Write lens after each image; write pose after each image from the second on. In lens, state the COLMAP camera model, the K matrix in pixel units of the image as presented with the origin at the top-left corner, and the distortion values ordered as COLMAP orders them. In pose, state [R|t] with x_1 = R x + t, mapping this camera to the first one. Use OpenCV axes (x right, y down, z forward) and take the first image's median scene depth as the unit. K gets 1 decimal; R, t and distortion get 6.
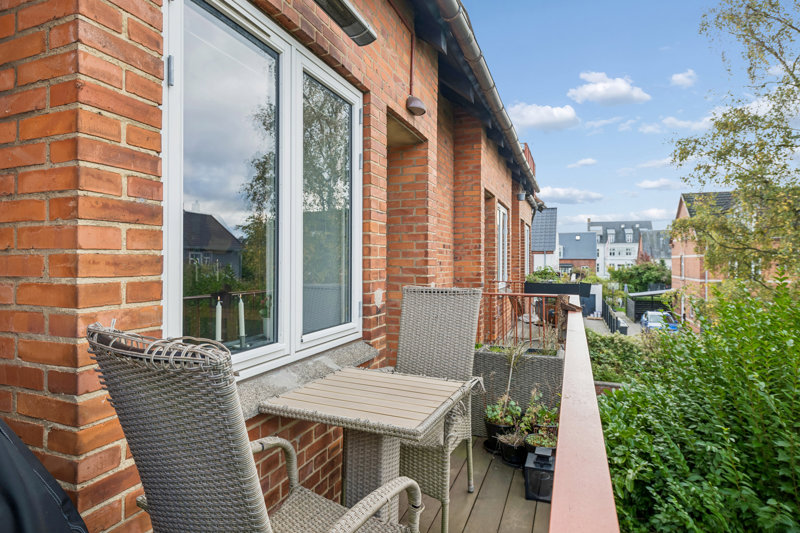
lens RADIAL K [[434.9, 0, 400.0], [0, 434.9, 266.5], [0, 0, 1]] dist [-0.003759, -0.001569]
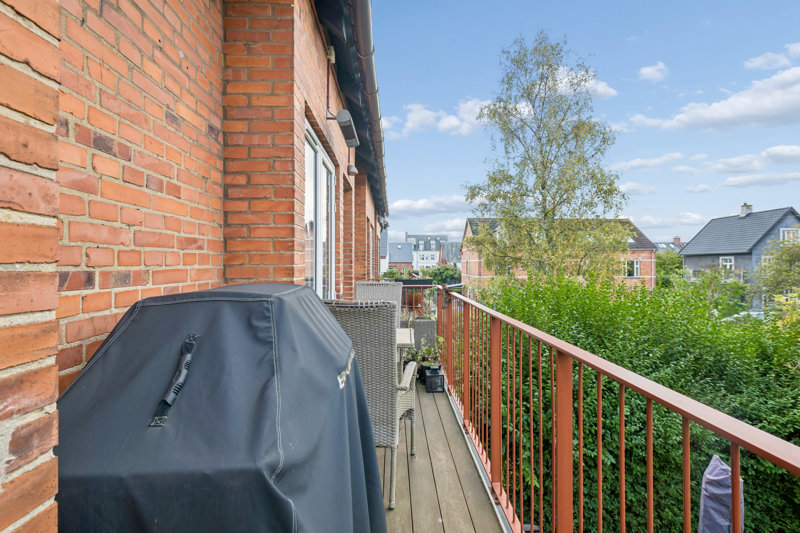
lens RADIAL K [[360.4, 0, 400.0], [0, 360.4, 266.5], [0, 0, 1]] dist [-0.000360, 0.000002]
pose [[0.920610, -0.005504, 0.390445, -0.090517], [0.007562, 0.999964, -0.003734, -0.001805], [-0.390411, 0.006391, 0.920619, -0.084214]]
